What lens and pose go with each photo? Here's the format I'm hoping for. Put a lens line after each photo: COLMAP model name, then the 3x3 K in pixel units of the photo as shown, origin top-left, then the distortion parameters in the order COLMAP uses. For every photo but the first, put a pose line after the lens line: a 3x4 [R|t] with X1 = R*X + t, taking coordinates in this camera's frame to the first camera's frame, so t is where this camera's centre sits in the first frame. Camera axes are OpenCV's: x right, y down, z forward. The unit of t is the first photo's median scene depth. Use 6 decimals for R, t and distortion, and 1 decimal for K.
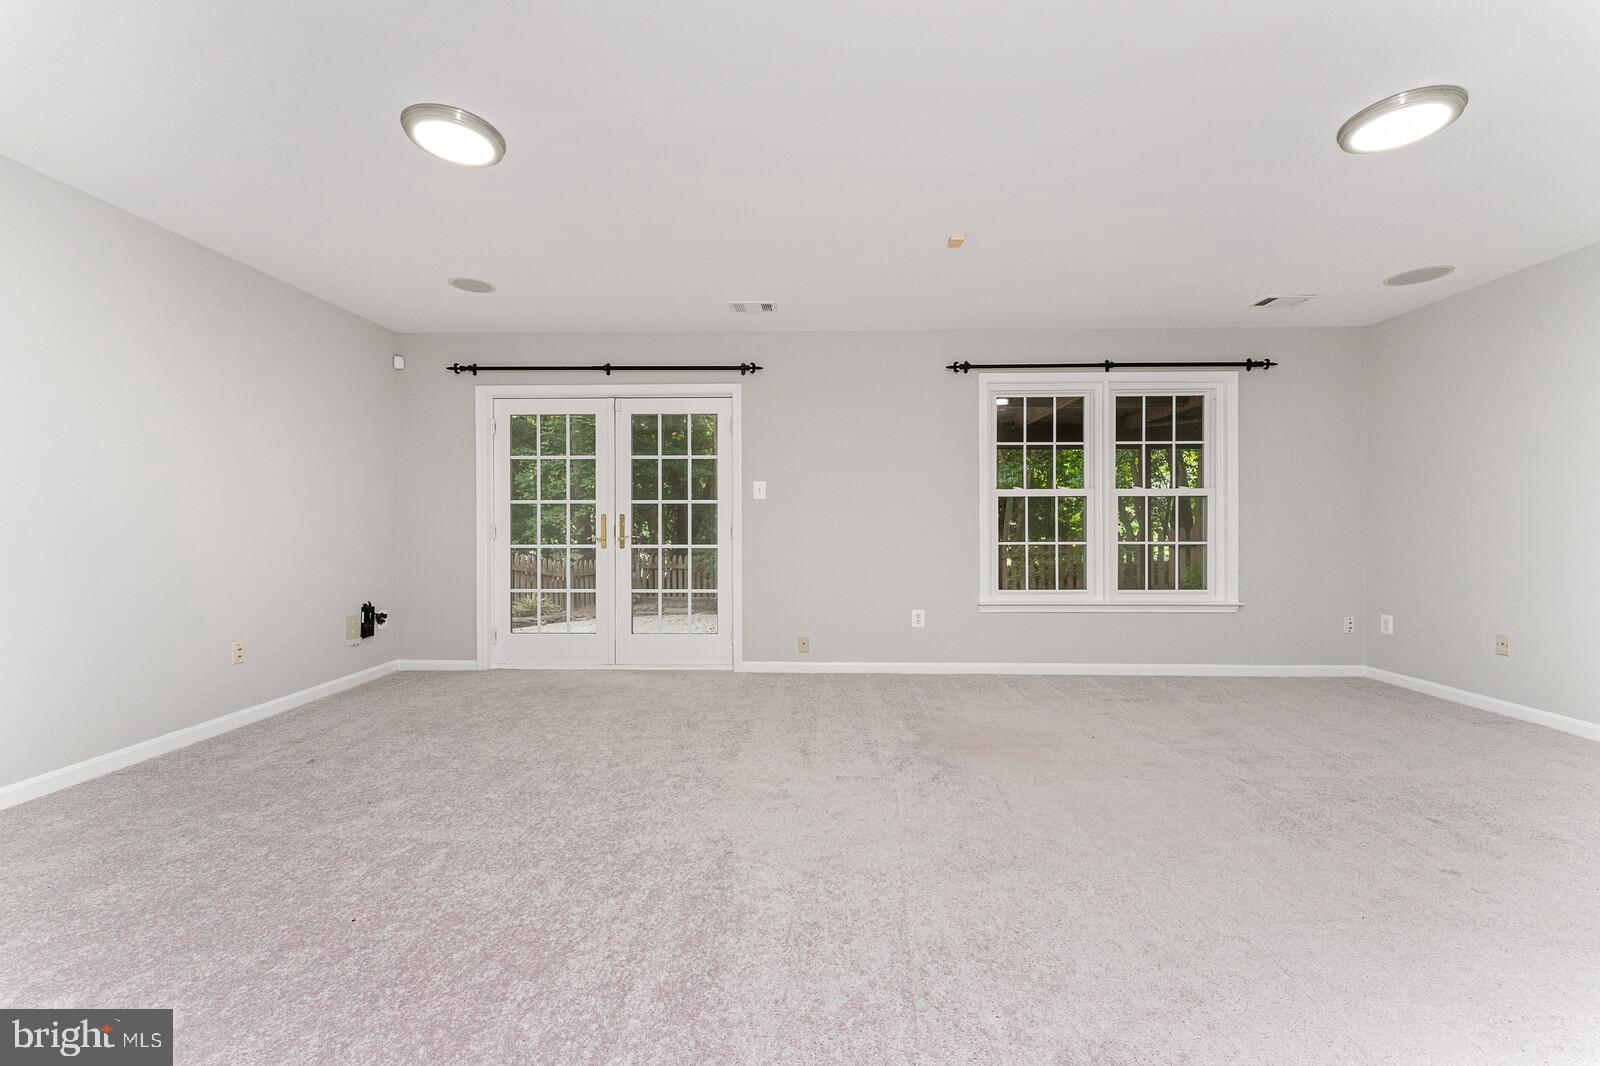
lens RADIAL K [[618.4, 0, 727.5], [0, 618.4, 532.8], [0, 0, 1]] dist [0.009378, 0.000081]
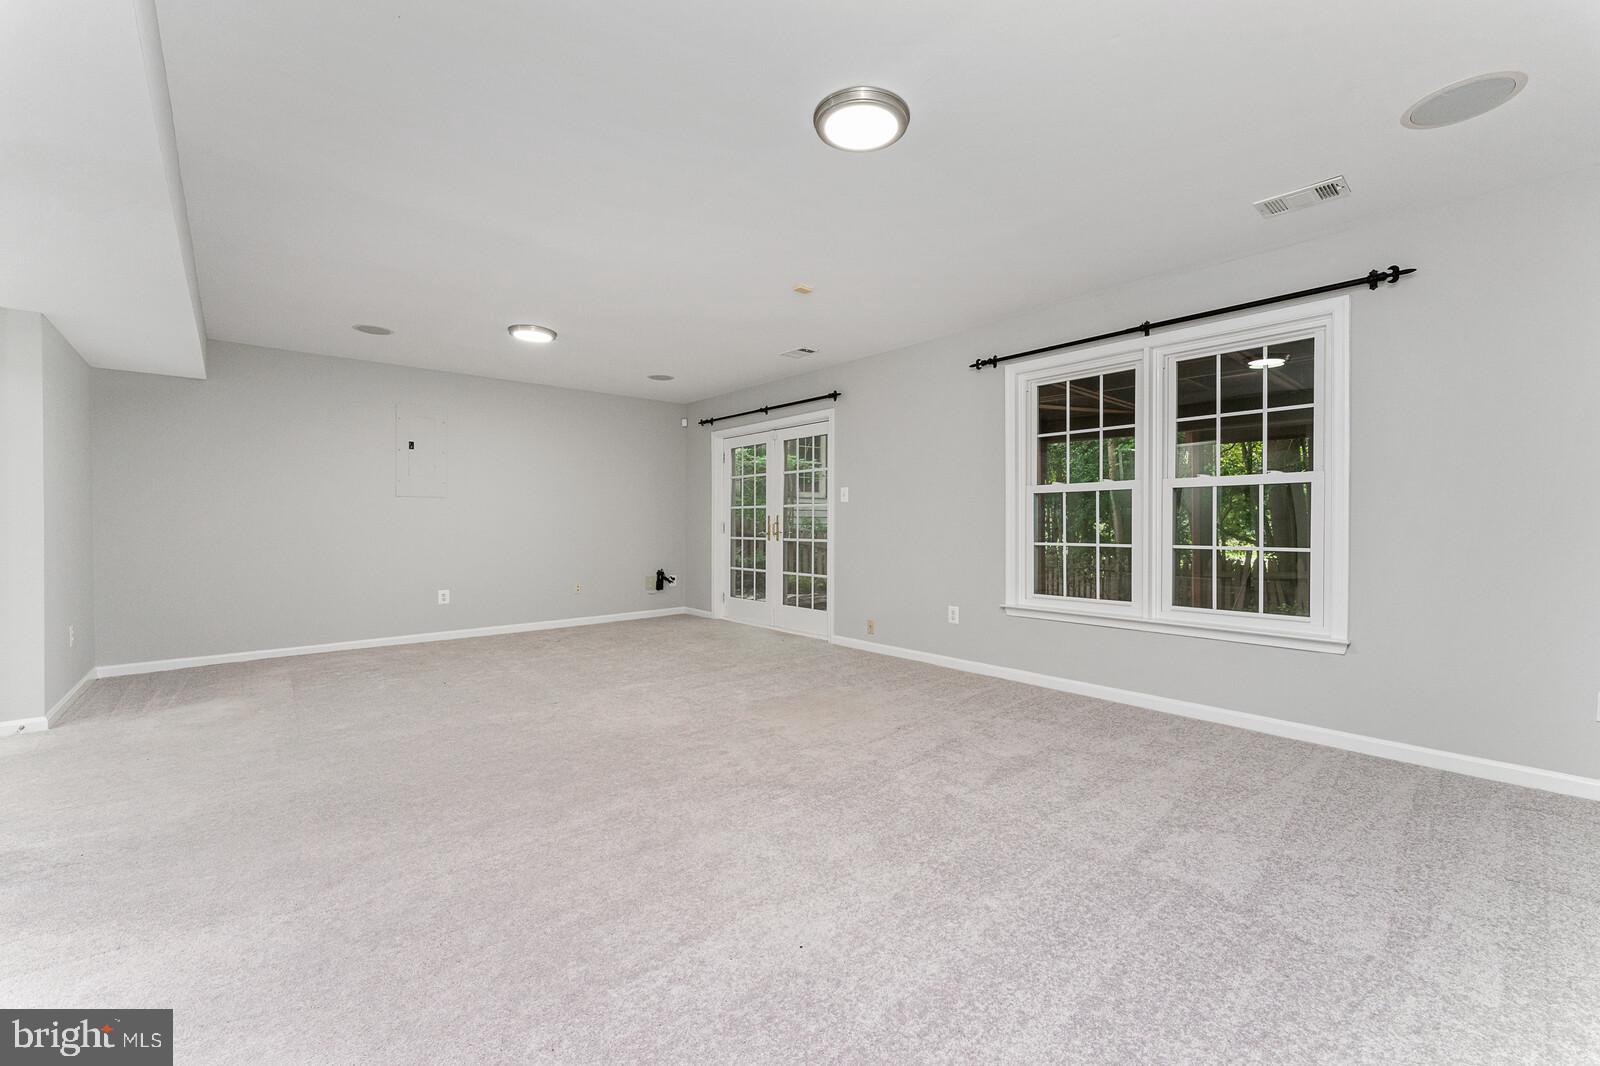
lens RADIAL K [[618.4, 0, 727.5], [0, 618.4, 532.8], [0, 0, 1]] dist [0.009378, 0.000081]
pose [[0.644233, 0.010513, -0.764757, 0.851937], [0.003569, 0.999853, 0.016751, -0.016673], [0.764821, -0.013521, 0.644101, 0.051085]]
